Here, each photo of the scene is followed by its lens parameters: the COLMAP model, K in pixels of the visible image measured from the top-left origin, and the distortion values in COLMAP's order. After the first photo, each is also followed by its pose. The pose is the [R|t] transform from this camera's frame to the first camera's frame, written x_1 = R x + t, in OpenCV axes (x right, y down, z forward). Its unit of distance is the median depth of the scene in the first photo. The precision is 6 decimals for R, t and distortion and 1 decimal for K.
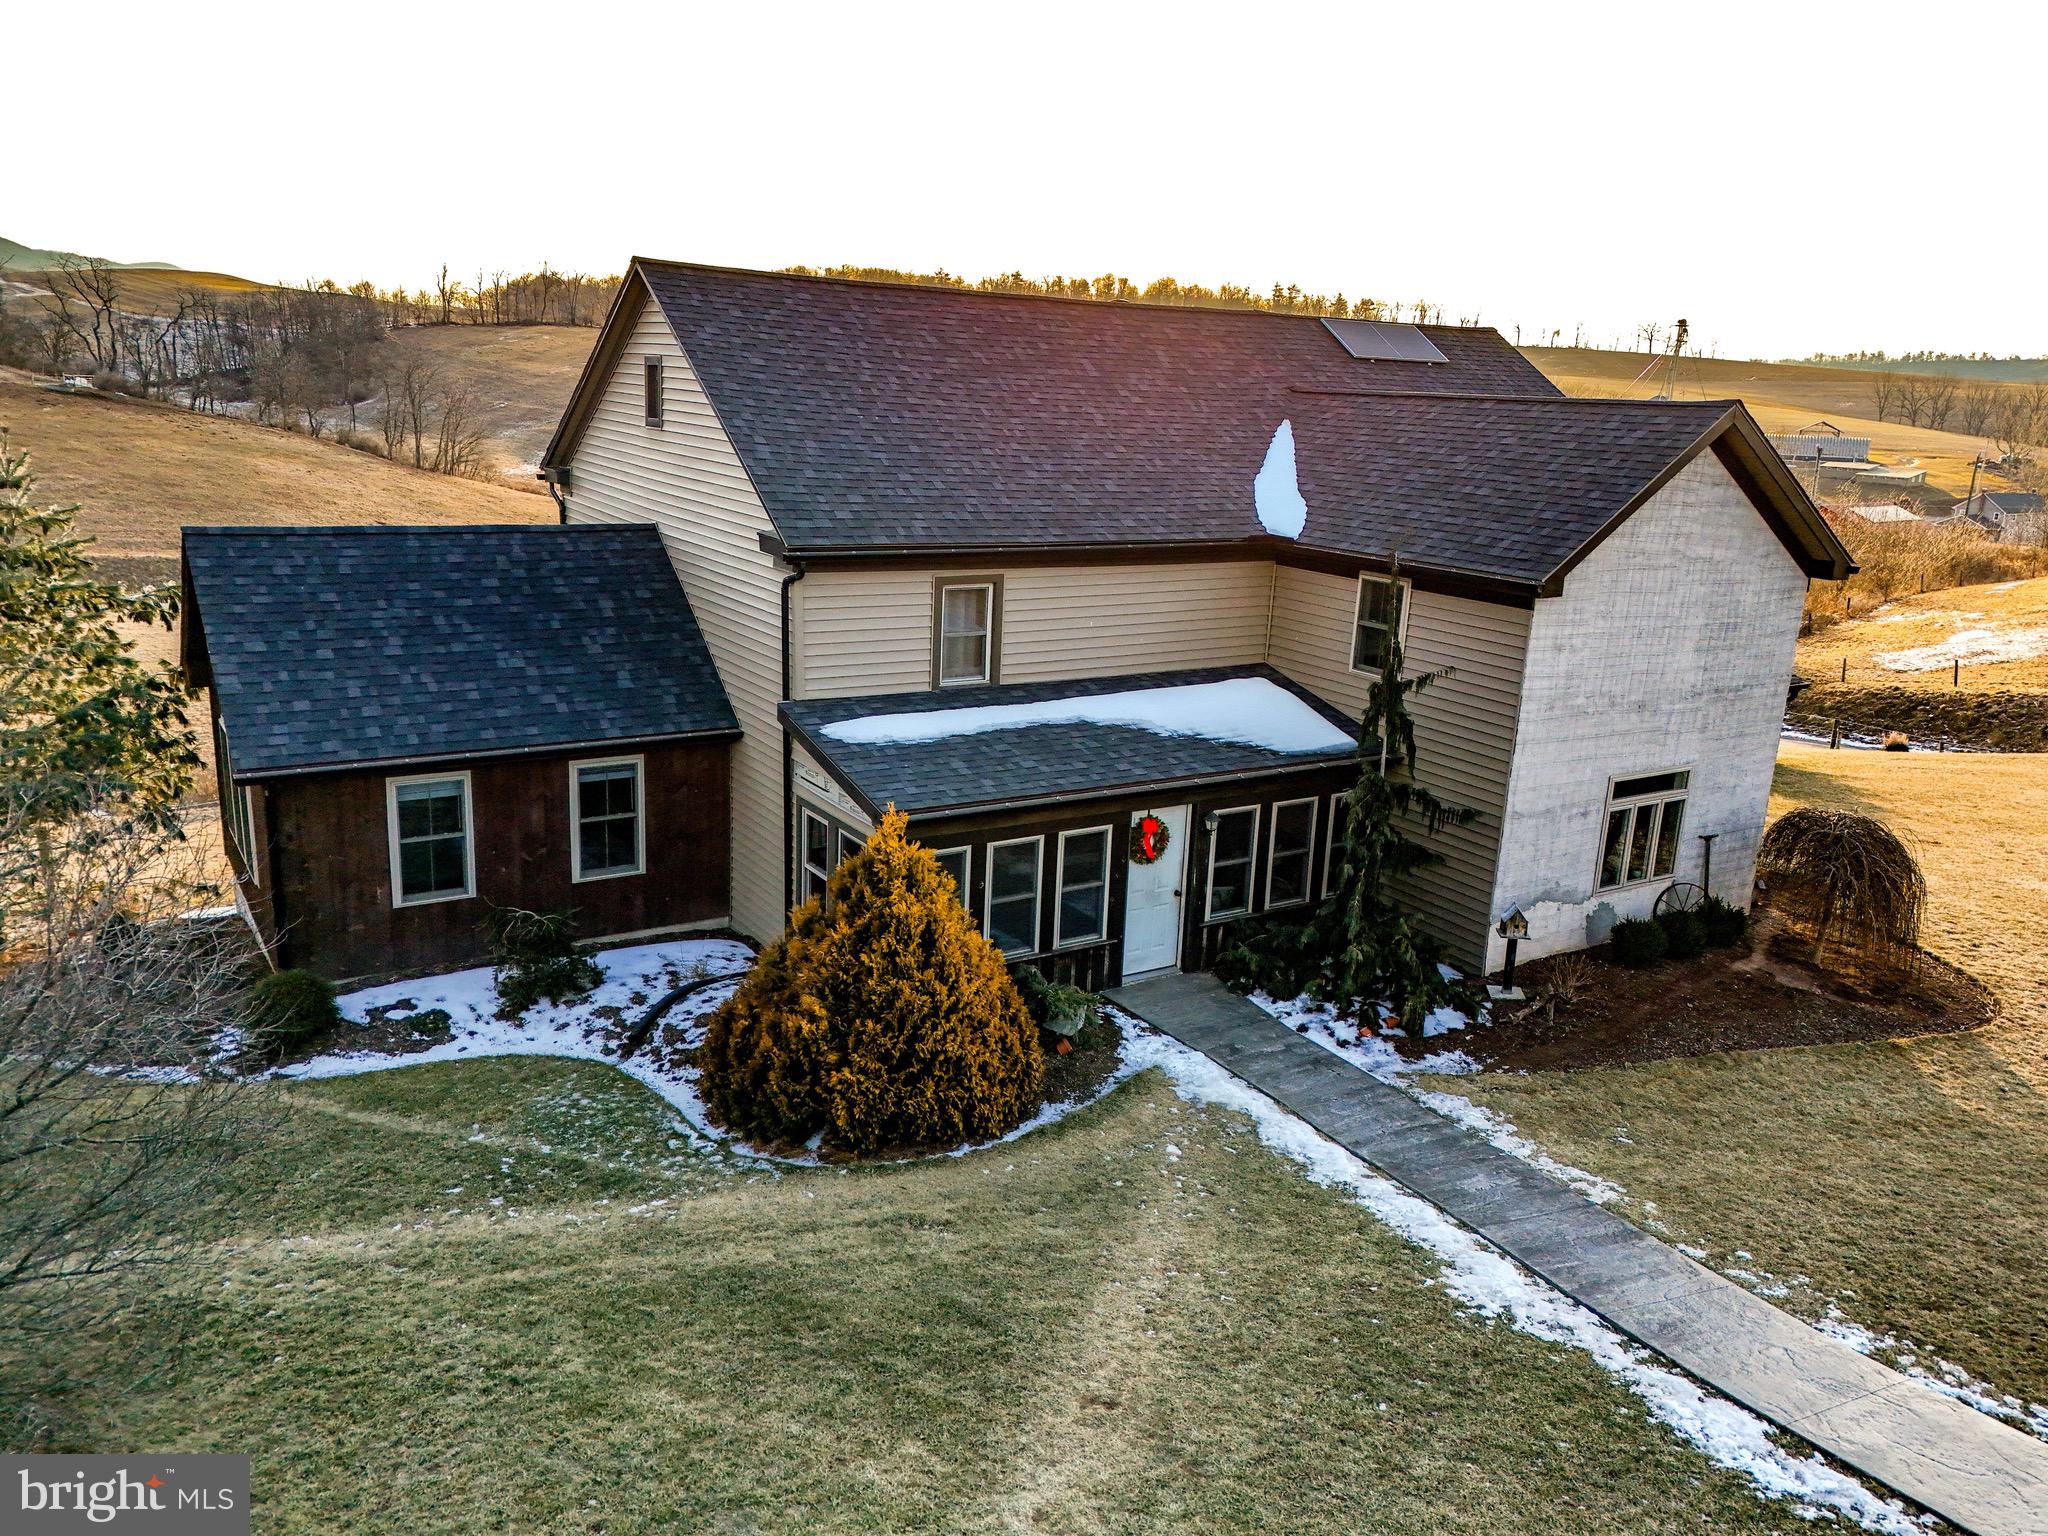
lens RADIAL K [[1488.8, 0, 1033.2], [0, 1488.8, 781.4], [0, 0, 1]] dist [0.071933, -0.038885]
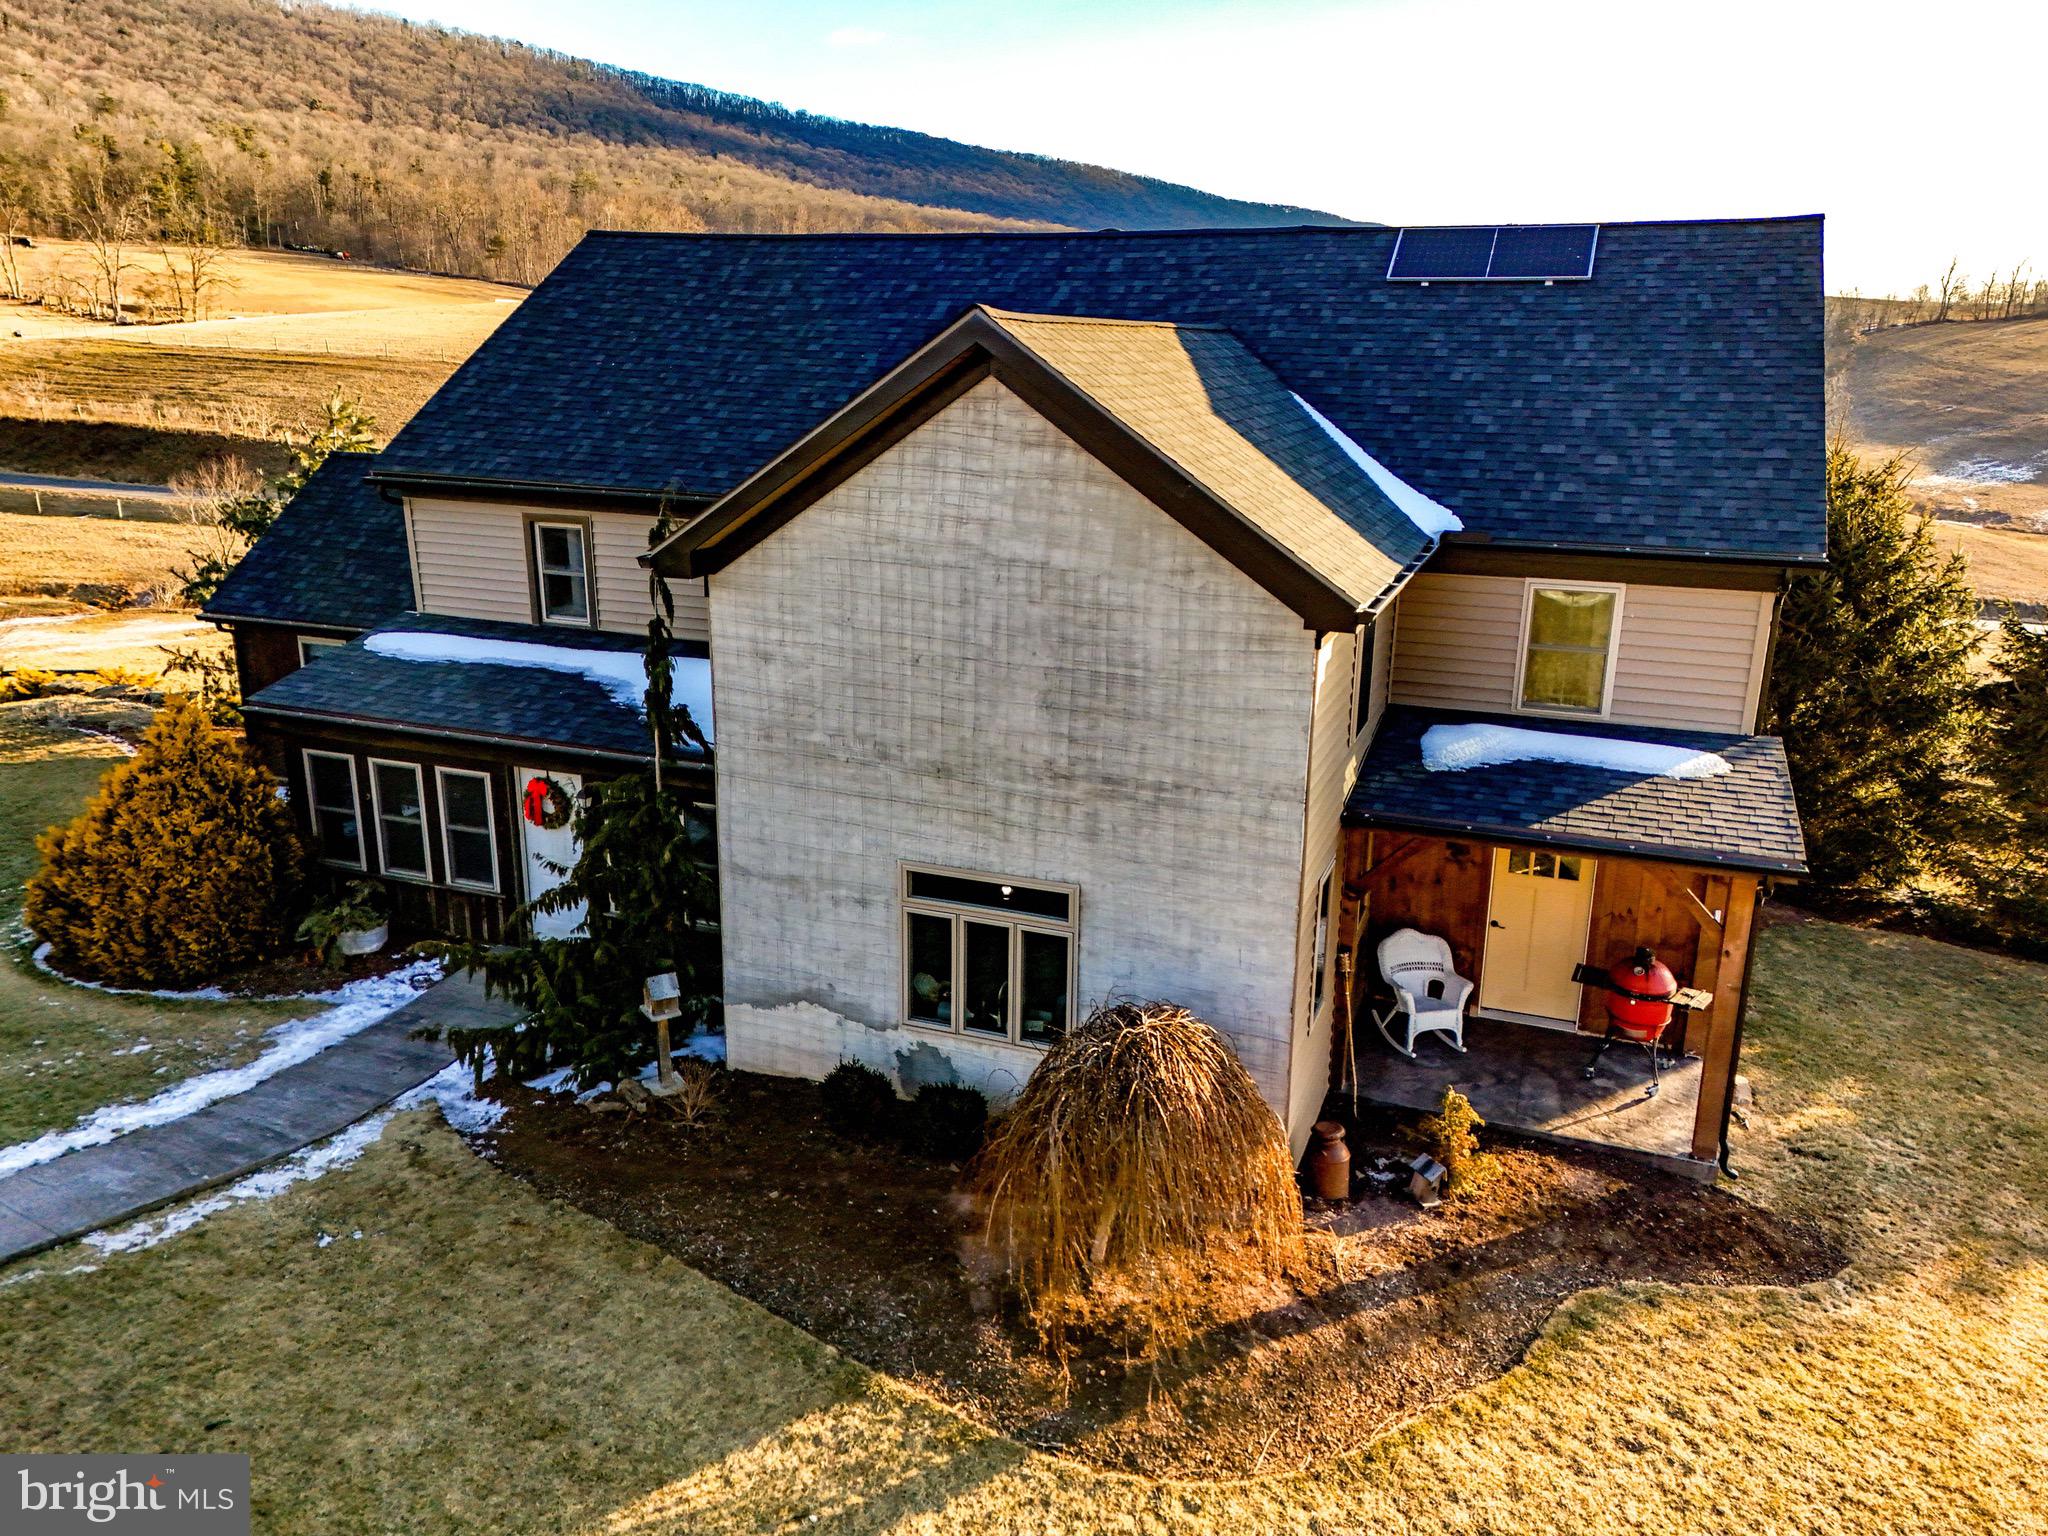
lens RADIAL K [[1488.8, 0, 1033.2], [0, 1488.8, 781.4], [0, 0, 1]] dist [0.071933, -0.038885]
pose [[0.614935, 0.192121, -0.764817, 0.979906], [-0.197035, 0.976539, 0.086883, -0.115692], [0.763566, 0.097268, 0.638362, 0.623827]]
